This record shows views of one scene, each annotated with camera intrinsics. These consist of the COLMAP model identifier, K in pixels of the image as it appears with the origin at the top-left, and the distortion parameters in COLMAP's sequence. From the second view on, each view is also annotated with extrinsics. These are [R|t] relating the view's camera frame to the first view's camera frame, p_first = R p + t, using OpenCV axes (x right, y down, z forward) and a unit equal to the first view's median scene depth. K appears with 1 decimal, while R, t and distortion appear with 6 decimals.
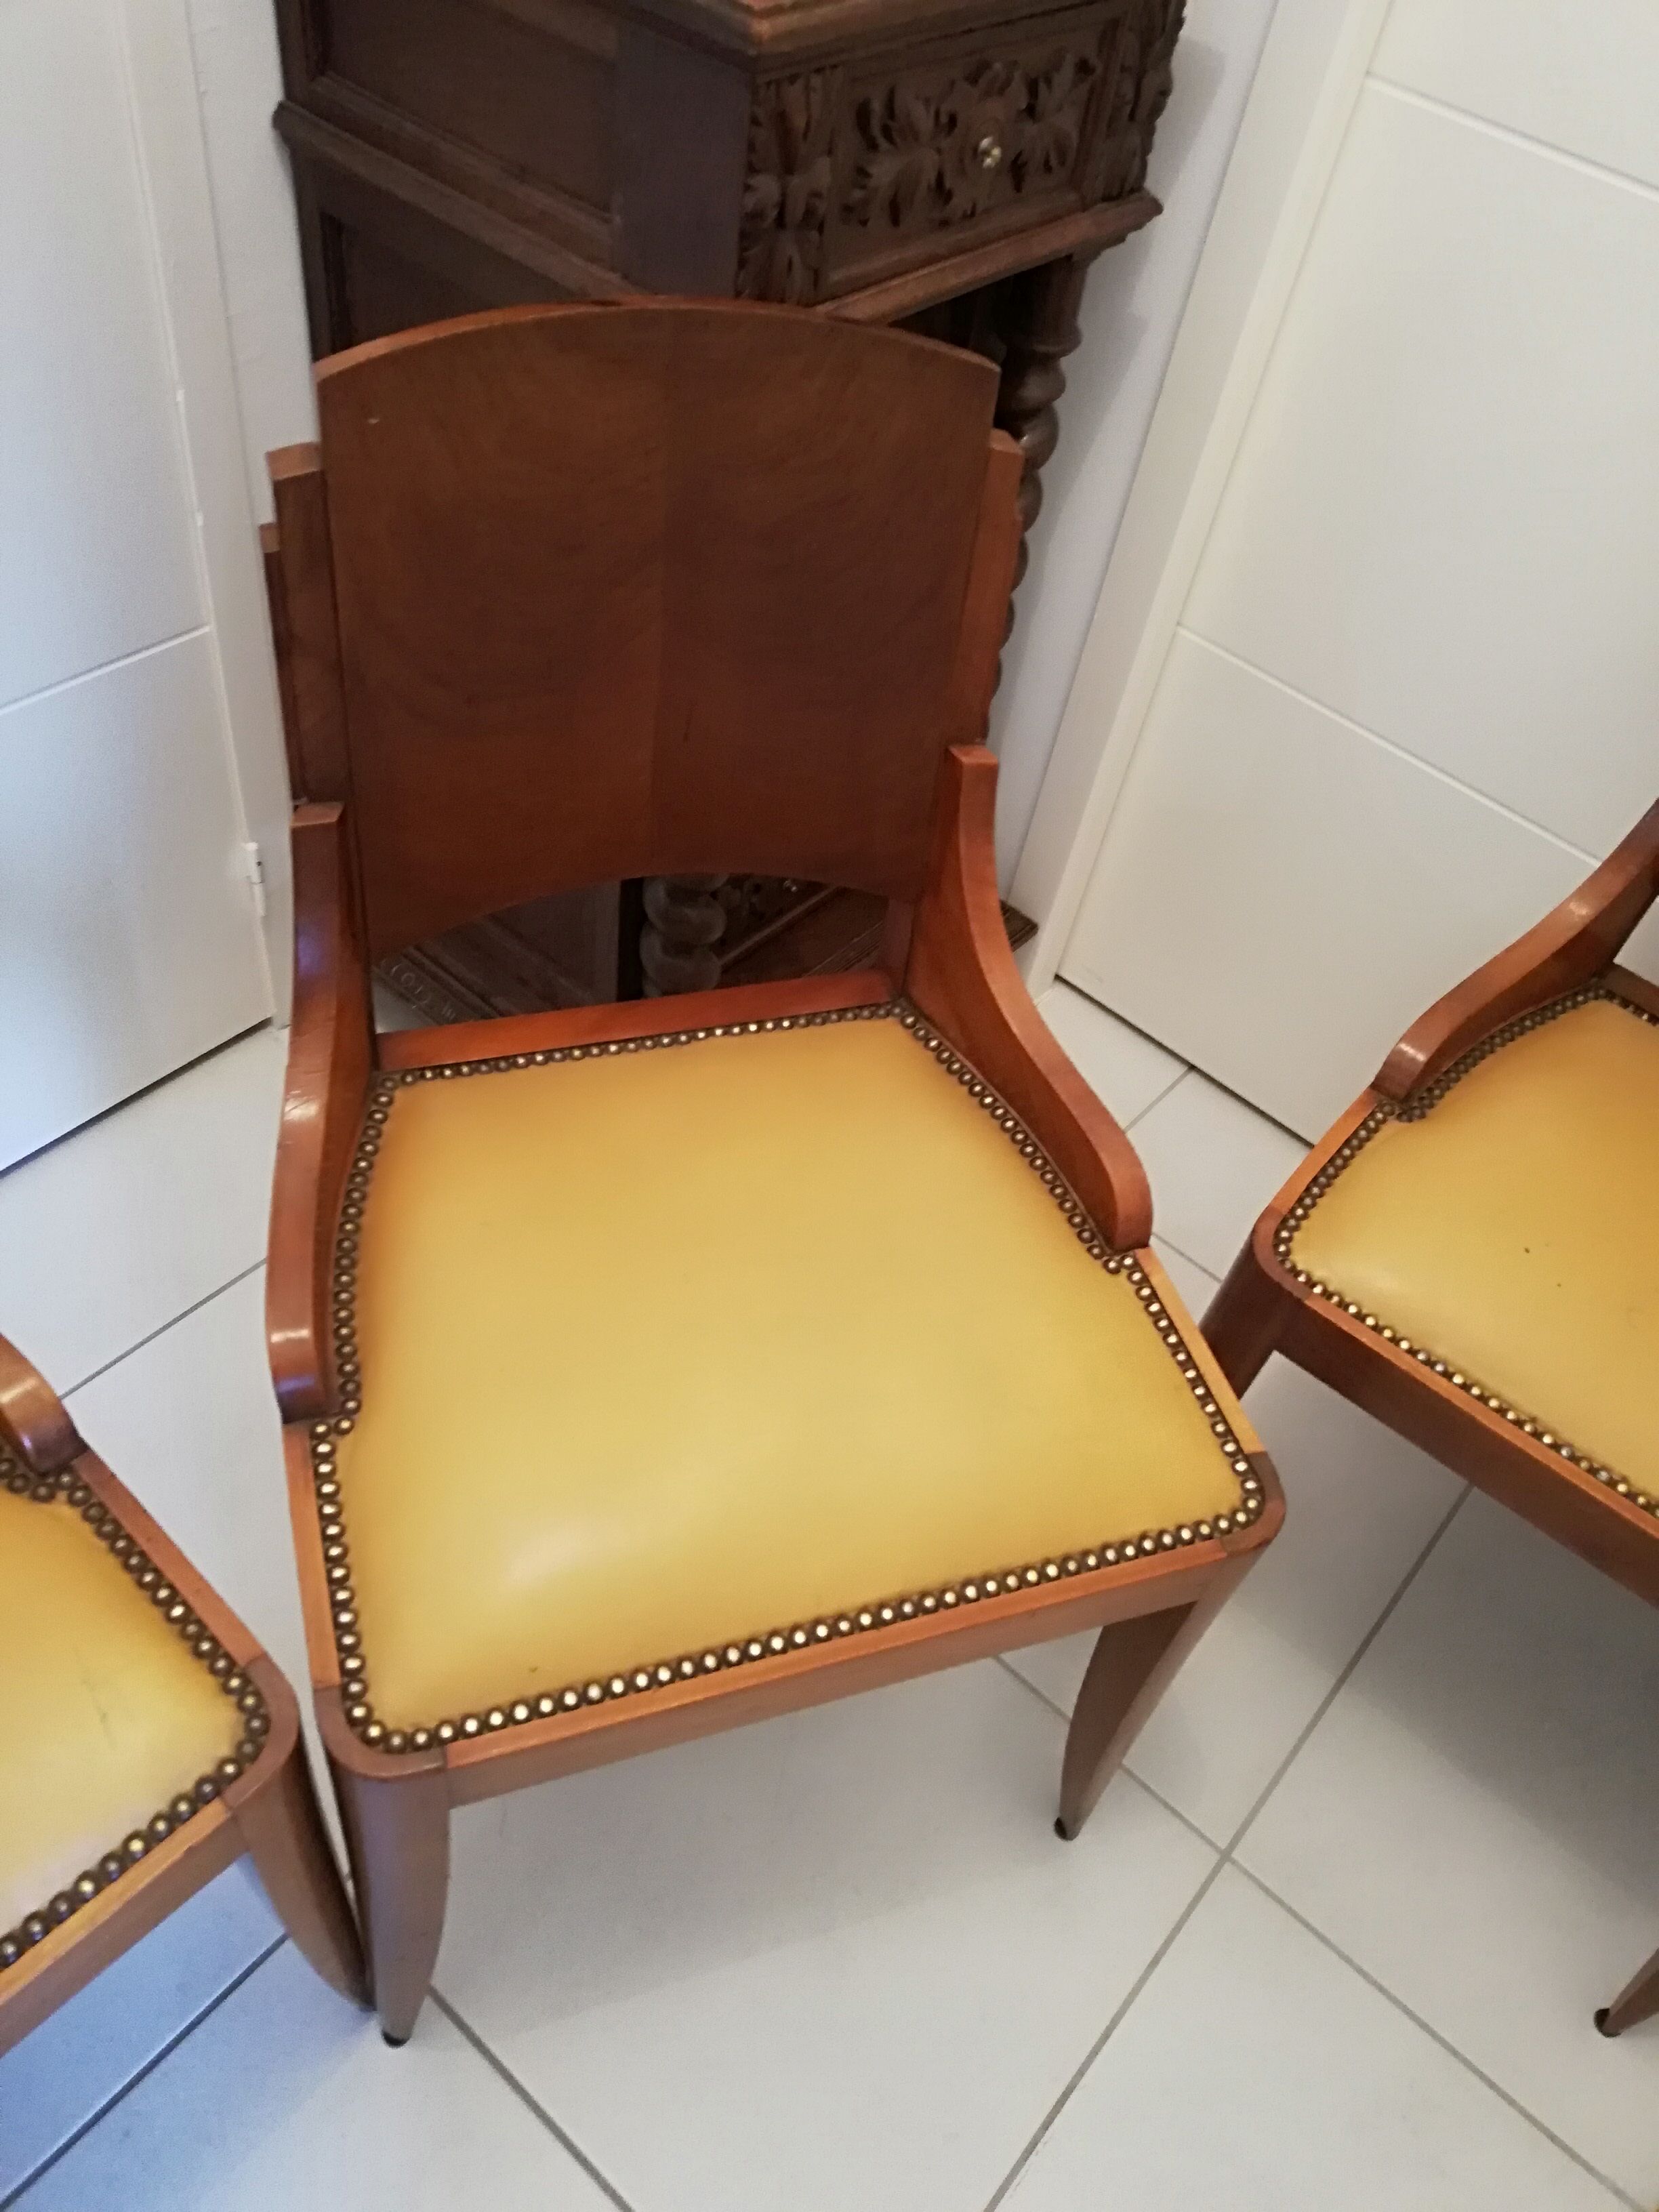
lens RADIAL K [[1628.3, 0, 829.5], [0, 1628.3, 1106.0], [0, 0, 1]] dist [0.002950, -0.003494]
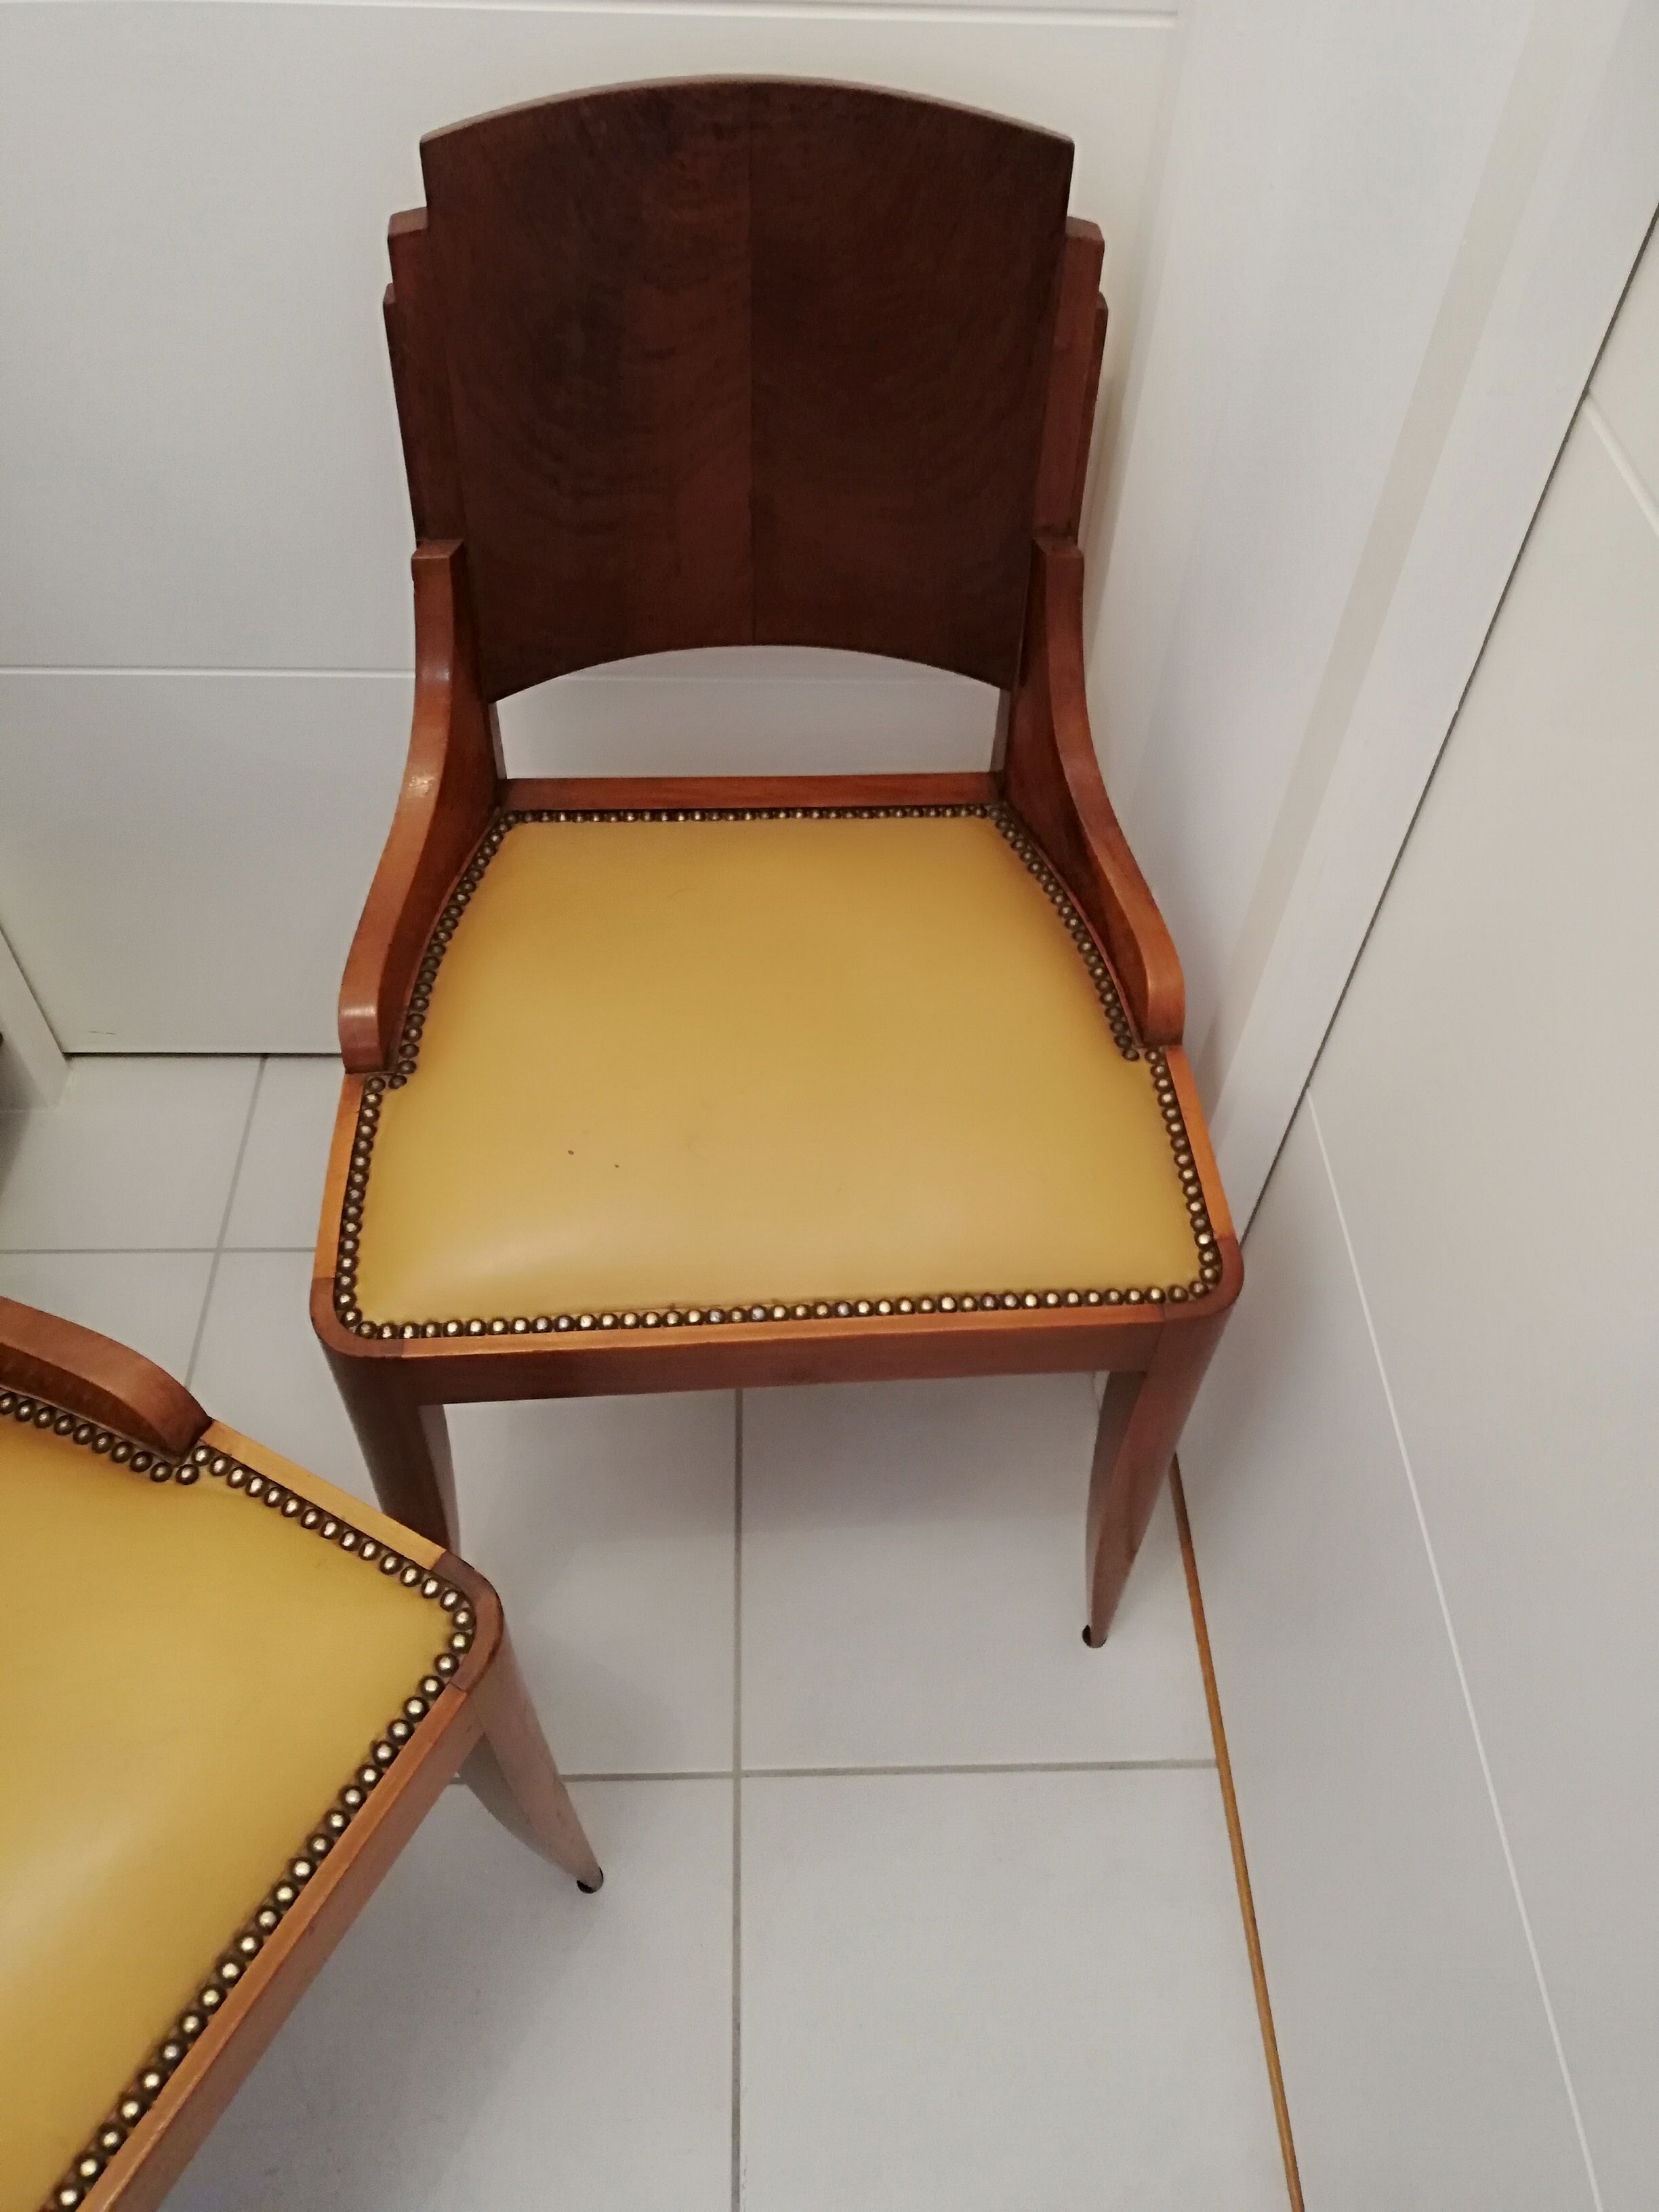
lens RADIAL K [[1673.3, 0, 829.5], [0, 1673.3, 1106.0], [0, 0, 1]] dist [-0.009152, -0.000583]
pose [[0.733261, -0.593787, 0.331278, 0.233447], [0.551187, 0.804374, 0.221757, -0.058650], [-0.398147, 0.019990, 0.917104, 0.078796]]
